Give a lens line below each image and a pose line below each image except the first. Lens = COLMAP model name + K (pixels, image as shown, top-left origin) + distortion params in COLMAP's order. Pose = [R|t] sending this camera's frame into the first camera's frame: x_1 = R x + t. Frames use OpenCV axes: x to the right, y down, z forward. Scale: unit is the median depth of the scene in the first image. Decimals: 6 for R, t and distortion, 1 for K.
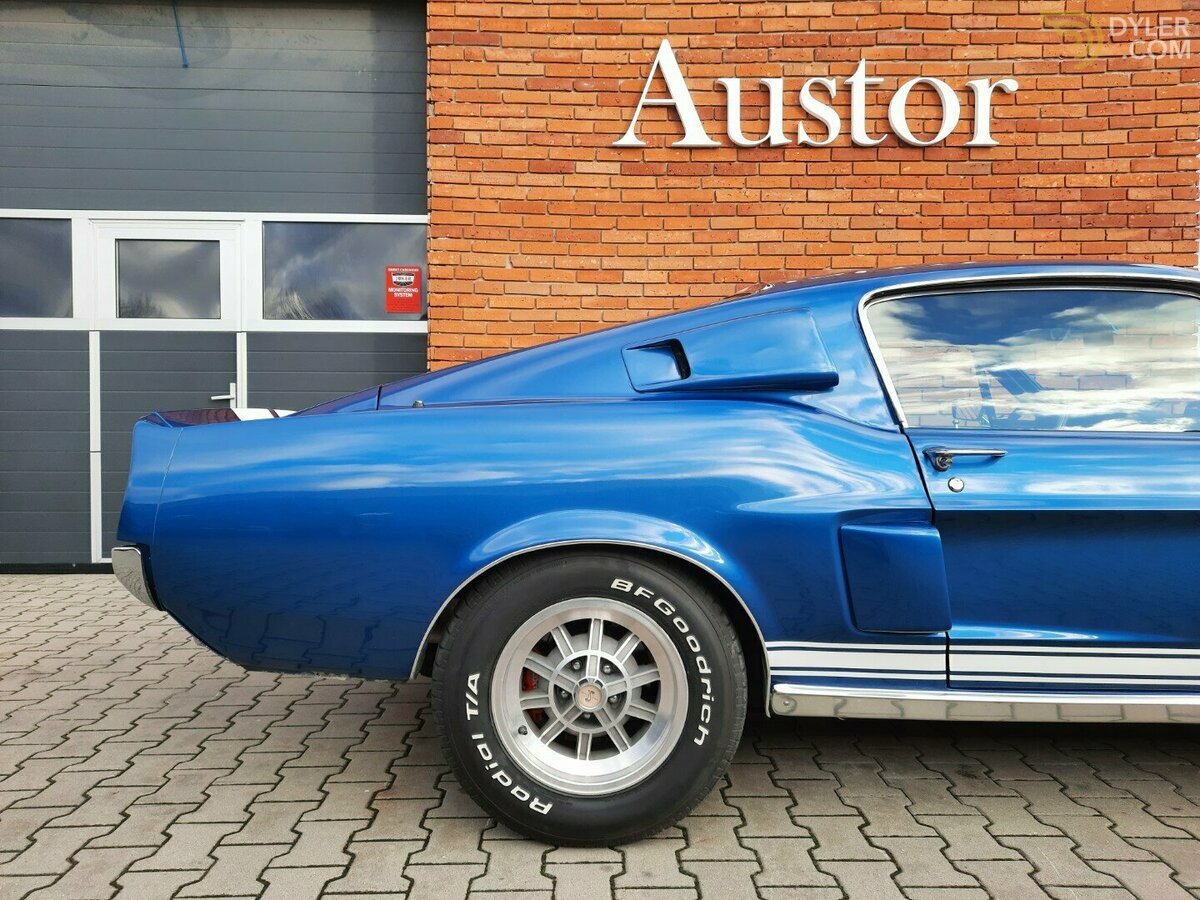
lens RADIAL K [[868.8, 0, 605.9], [0, 868.8, 445.9], [0, 0, 1]] dist [0.058580, -0.051040]
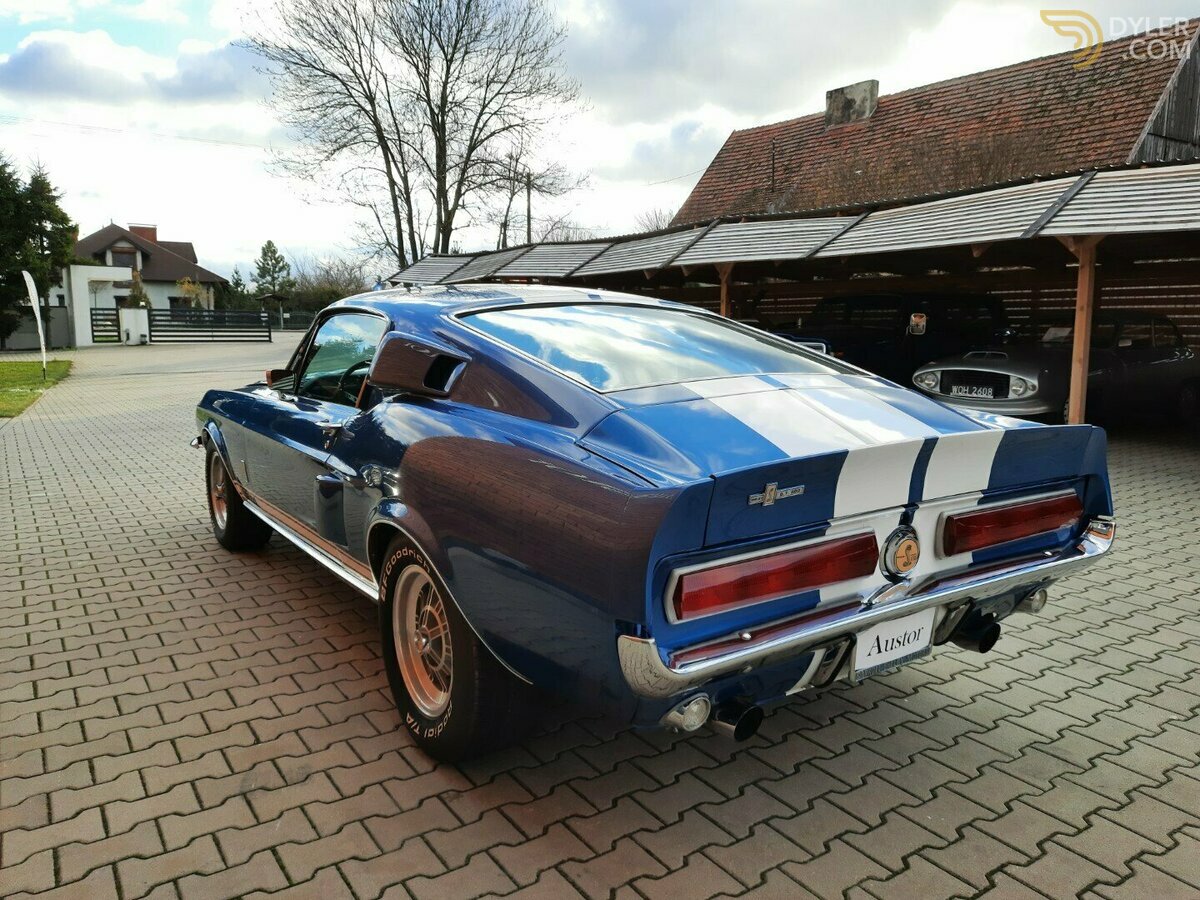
lens RADIAL K [[868.8, 0, 605.9], [0, 868.8, 445.9], [0, 0, 1]] dist [0.058580, -0.051040]
pose [[-0.547451, -0.122960, 0.827755, -0.457349], [0.018715, 0.987100, 0.159008, -0.084871], [-0.836628, 0.102541, -0.538088, 0.878929]]
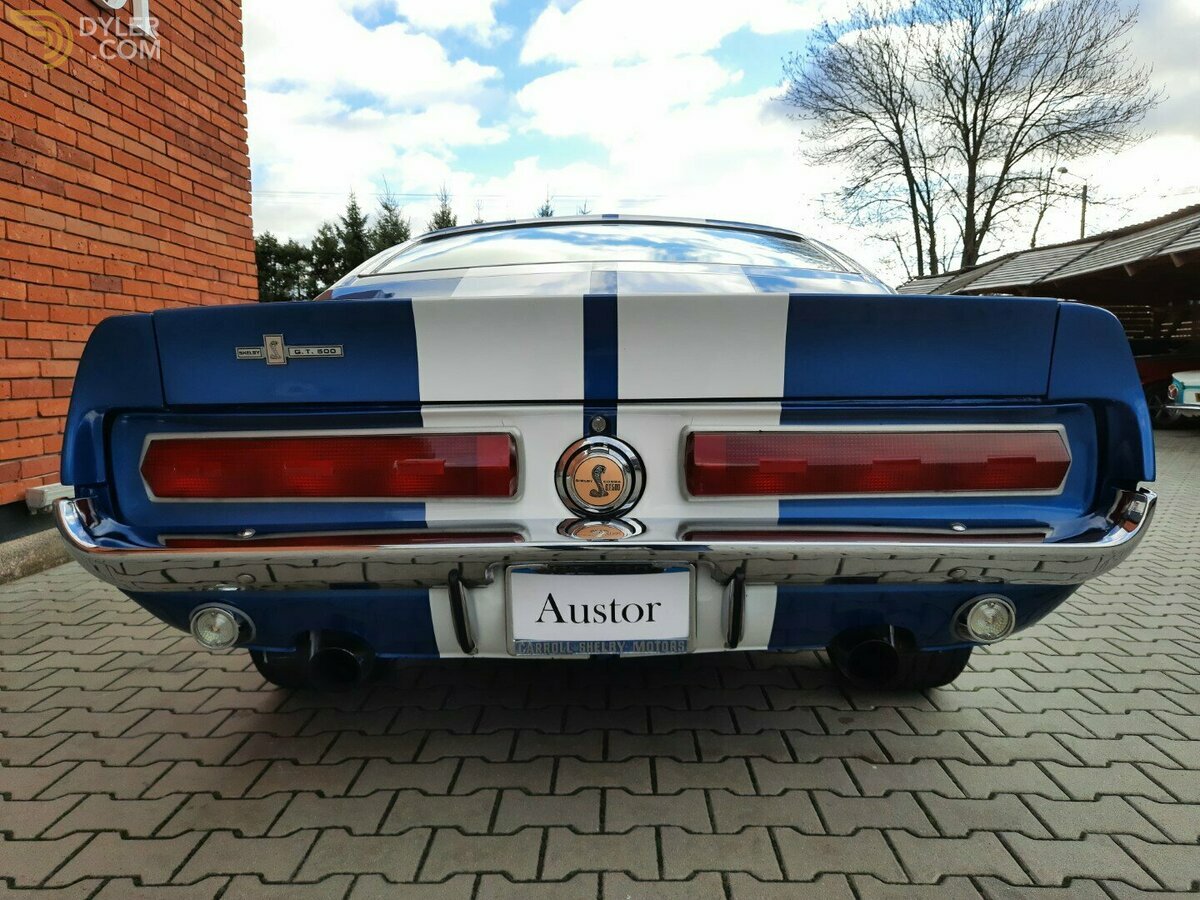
lens RADIAL K [[875.6, 0, 605.4], [0, 875.6, 450.8], [0, 0, 1]] dist [0.043677, -0.029170]
pose [[0.035295, -0.096448, 0.994712, -0.472516], [0.033371, 0.994891, 0.095281, 0.000137], [-0.998820, 0.029832, 0.038334, 0.525250]]
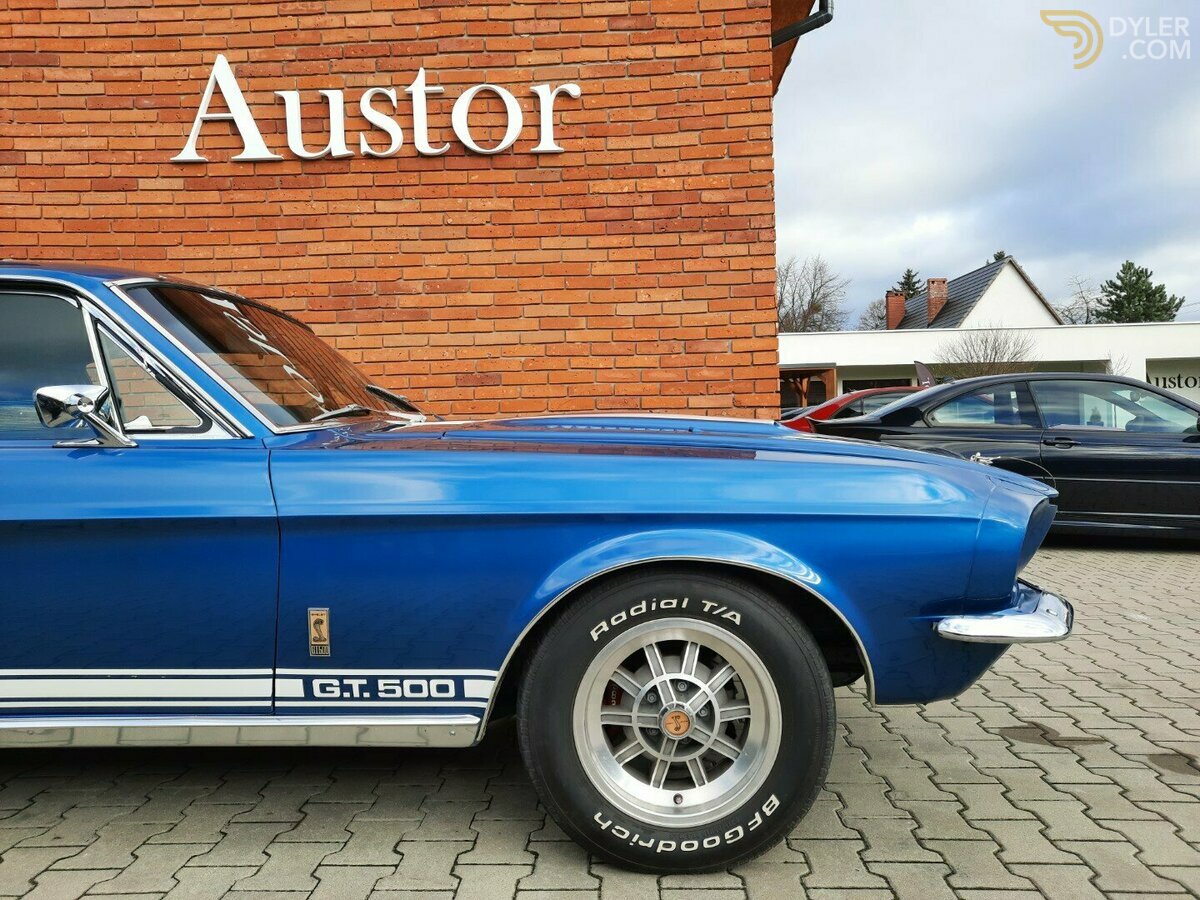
lens RADIAL K [[866.0, 0, 605.3], [0, 866.0, 450.0], [0, 0, 1]] dist [0.062509, -0.049411]
pose [[0.998548, -0.020911, -0.049647, 0.537041], [0.020128, 0.999666, -0.016203, 0.009317], [0.049969, 0.015180, 0.998635, 0.033576]]
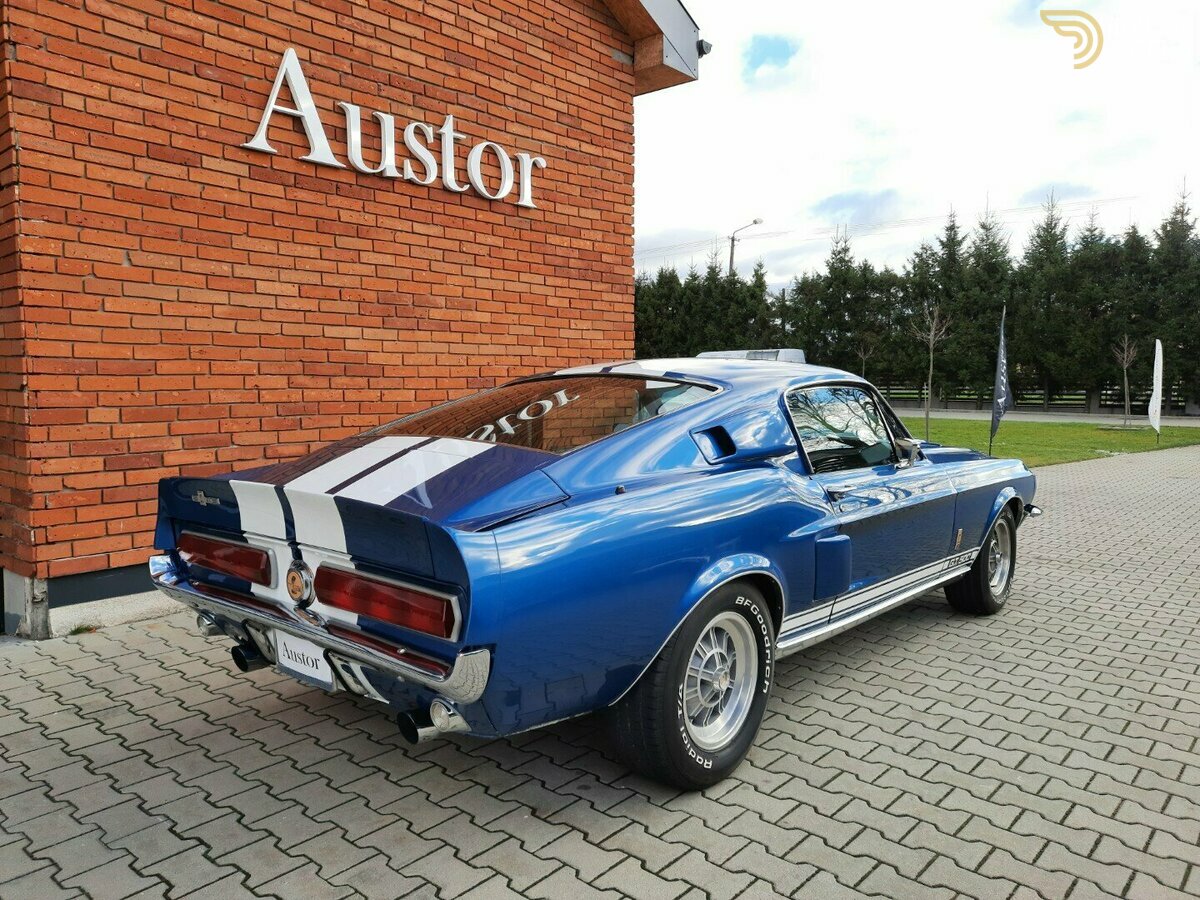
lens RADIAL K [[868.8, 0, 605.9], [0, 868.8, 445.9], [0, 0, 1]] dist [0.058580, -0.051040]
pose [[0.669862, -0.054727, 0.740466, -0.445973], [0.016298, 0.998123, 0.059026, -0.071017], [-0.742307, -0.027471, 0.669497, 0.067344]]
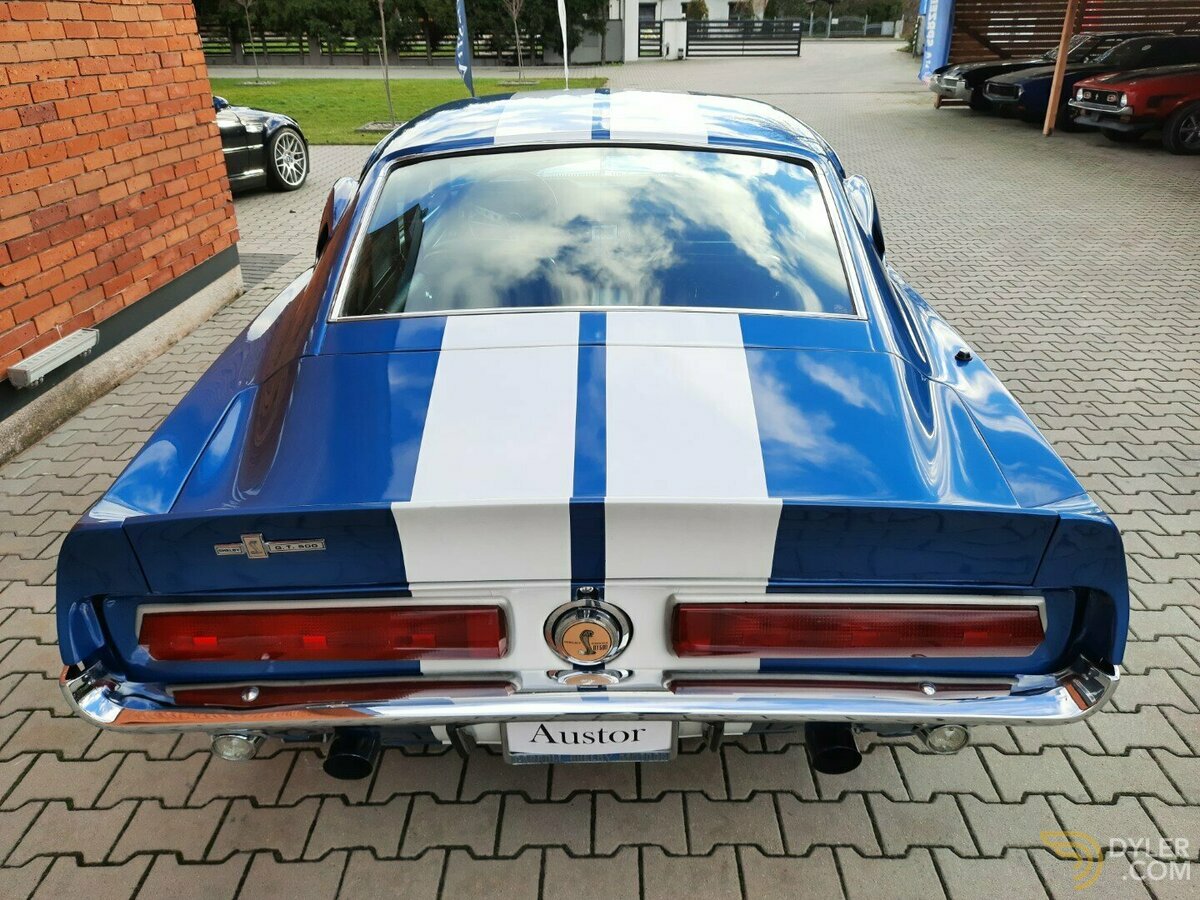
lens RADIAL K [[868.8, 0, 605.9], [0, 868.8, 445.9], [0, 0, 1]] dist [0.058580, -0.051040]
pose [[0.027118, -0.437824, 0.898651, -0.424844], [0.032957, 0.898885, 0.436944, -0.146954], [-0.999089, 0.017768, 0.038805, 0.519805]]
